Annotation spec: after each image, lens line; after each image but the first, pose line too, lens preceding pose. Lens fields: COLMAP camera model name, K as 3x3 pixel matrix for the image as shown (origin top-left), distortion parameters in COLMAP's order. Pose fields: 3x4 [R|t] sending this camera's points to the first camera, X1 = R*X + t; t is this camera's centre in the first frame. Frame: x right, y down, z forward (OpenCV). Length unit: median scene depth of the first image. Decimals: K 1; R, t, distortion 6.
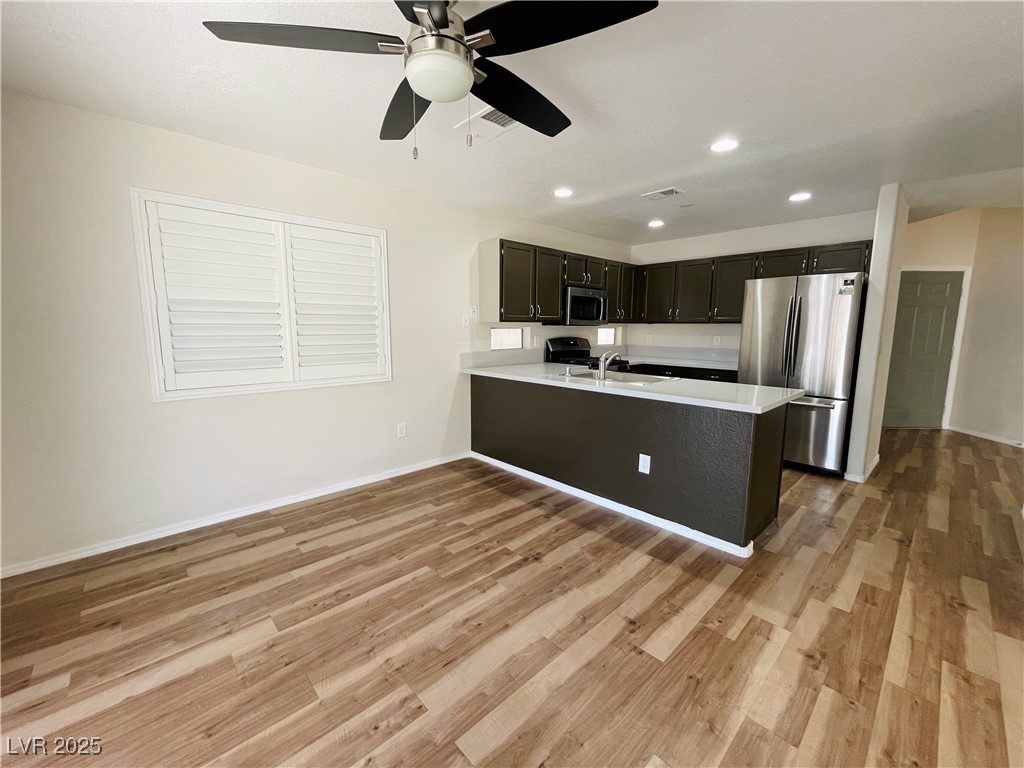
lens RADIAL K [[414.7, 0, 513.8], [0, 414.7, 383.5], [0, 0, 1]] dist [-0.001887, -0.000500]
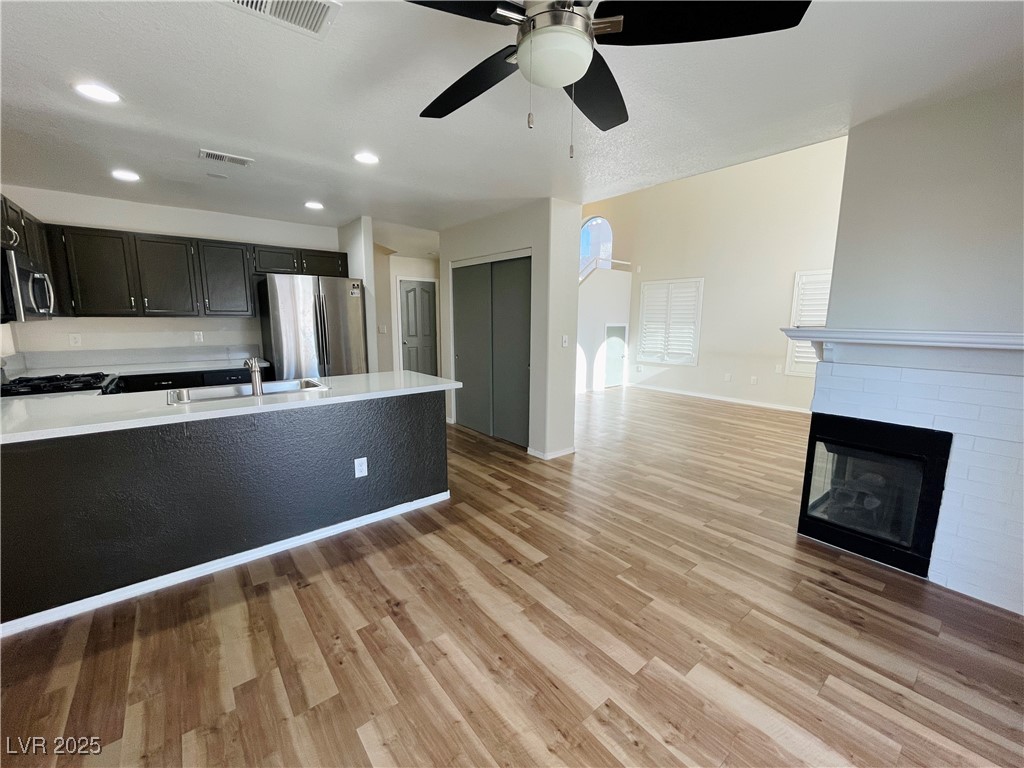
lens RADIAL K [[414.7, 0, 513.8], [0, 414.7, 383.5], [0, 0, 1]] dist [-0.001887, -0.000500]
pose [[0.070454, -0.162848, 0.984132, -0.466762], [0.131950, 0.979436, 0.152625, -0.079345], [-0.988750, 0.119103, 0.090493, 0.430881]]
